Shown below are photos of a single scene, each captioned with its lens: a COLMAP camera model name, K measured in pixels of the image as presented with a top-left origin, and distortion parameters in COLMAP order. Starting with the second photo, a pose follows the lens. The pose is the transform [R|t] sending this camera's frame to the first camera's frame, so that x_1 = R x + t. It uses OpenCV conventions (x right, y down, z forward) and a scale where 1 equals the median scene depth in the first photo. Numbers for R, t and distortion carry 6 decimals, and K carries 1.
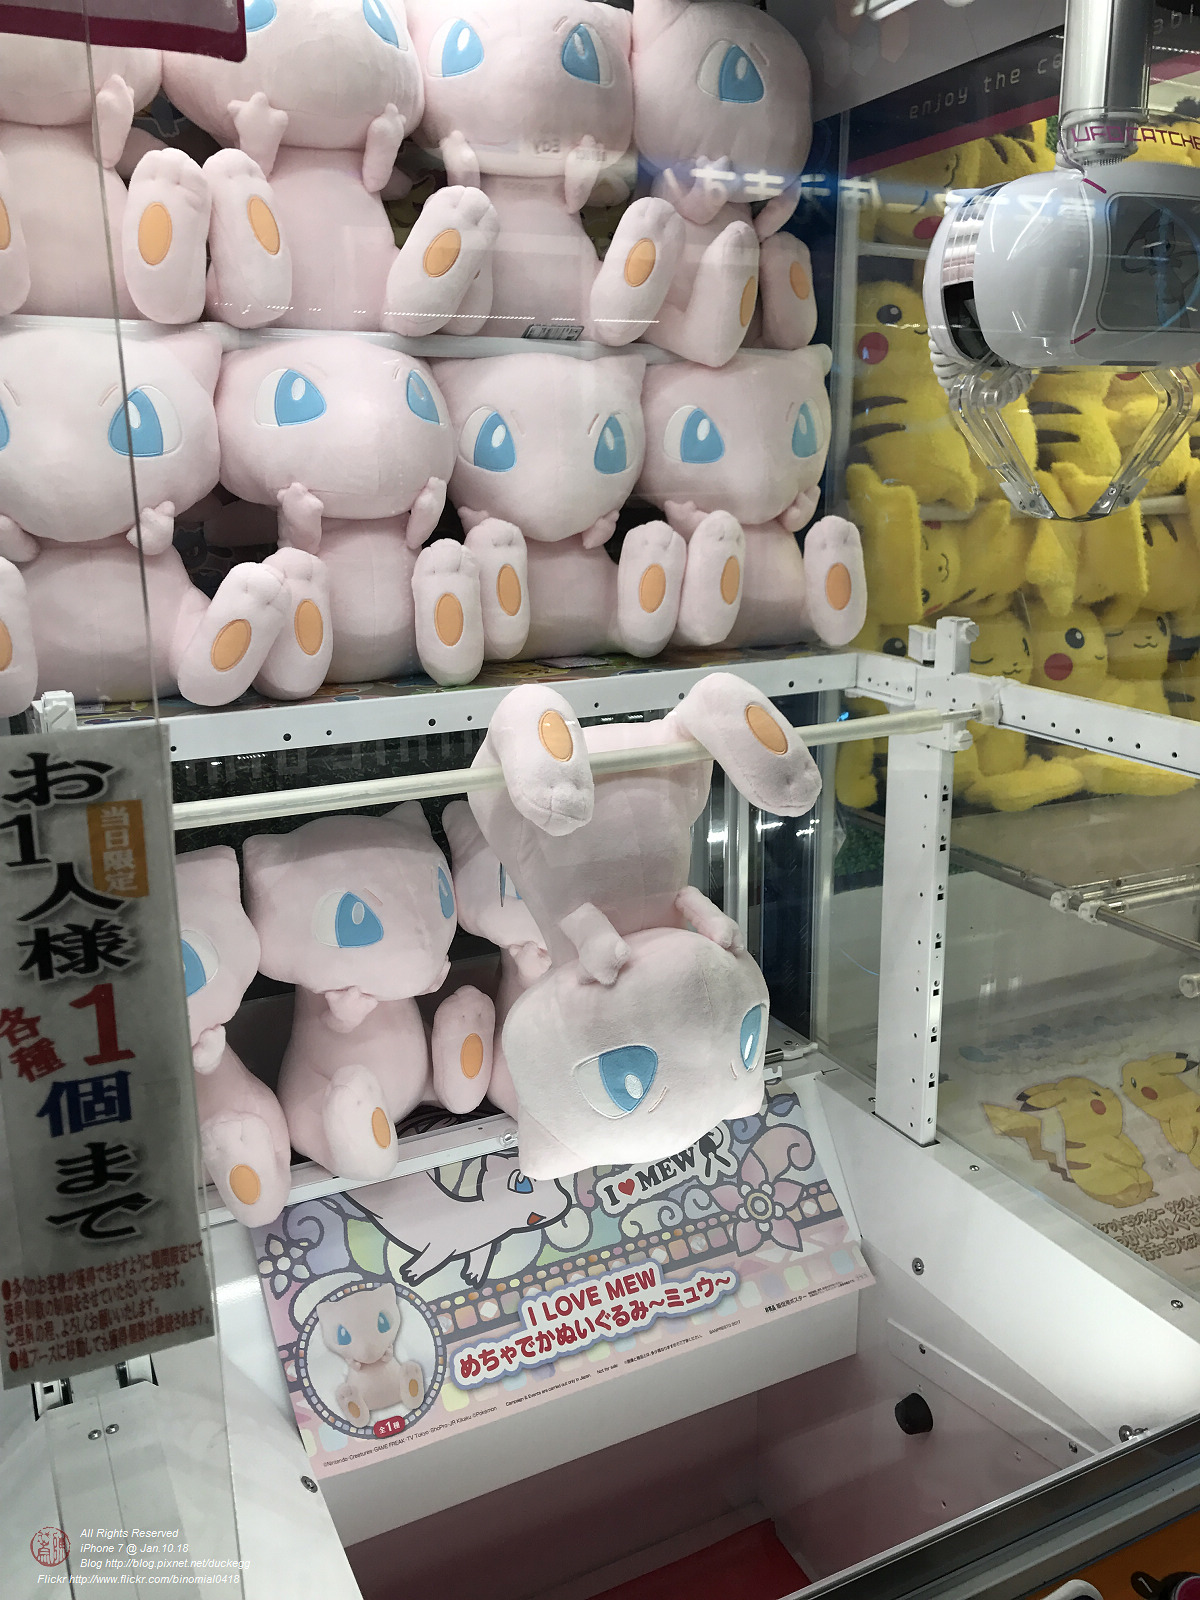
lens RADIAL K [[1294.8, 0, 600.0], [0, 1294.8, 800.0], [0, 0, 1]] dist [0.001503, 0.012682]
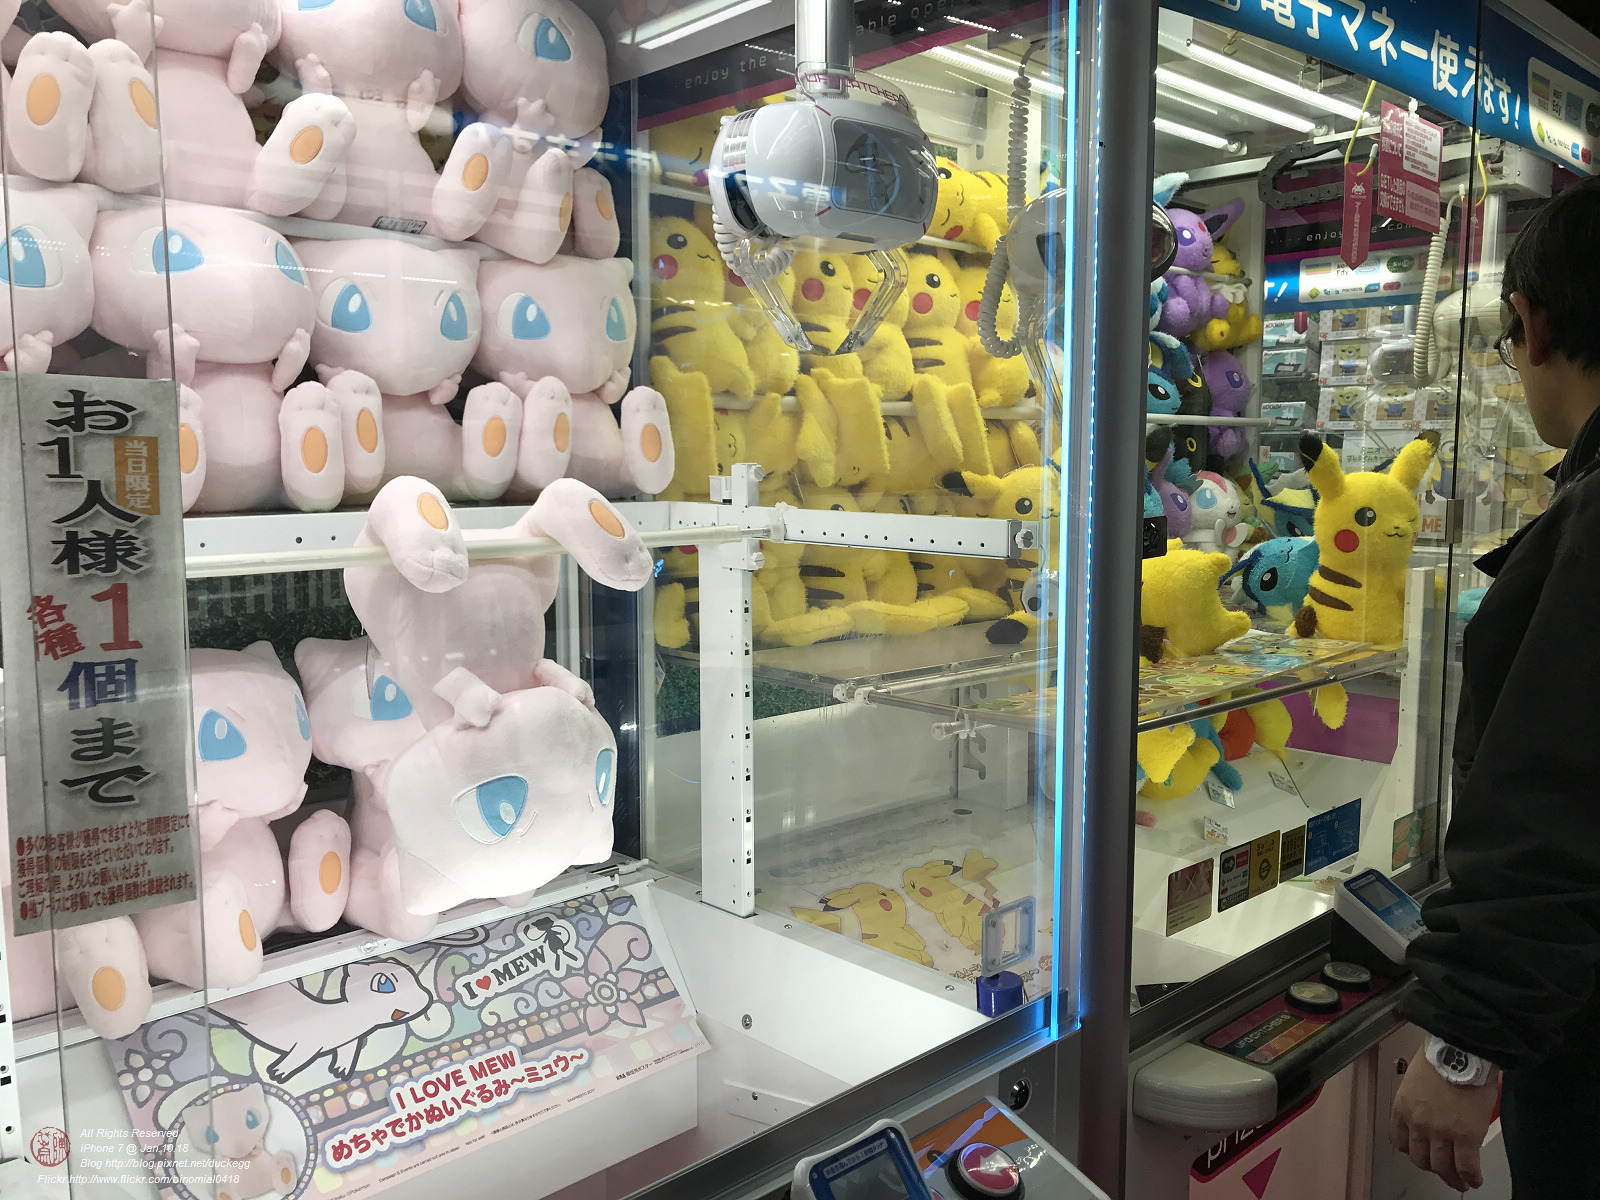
lens RADIAL K [[1294.8, 0, 800.0], [0, 1294.8, 600.0], [0, 0, 1]] dist [0.001503, 0.012682]
pose [[0.950861, -0.020705, 0.308924, -0.061053], [0.065679, 0.988543, -0.135904, 0.158653], [-0.302570, 0.149516, 0.941327, -0.164129]]
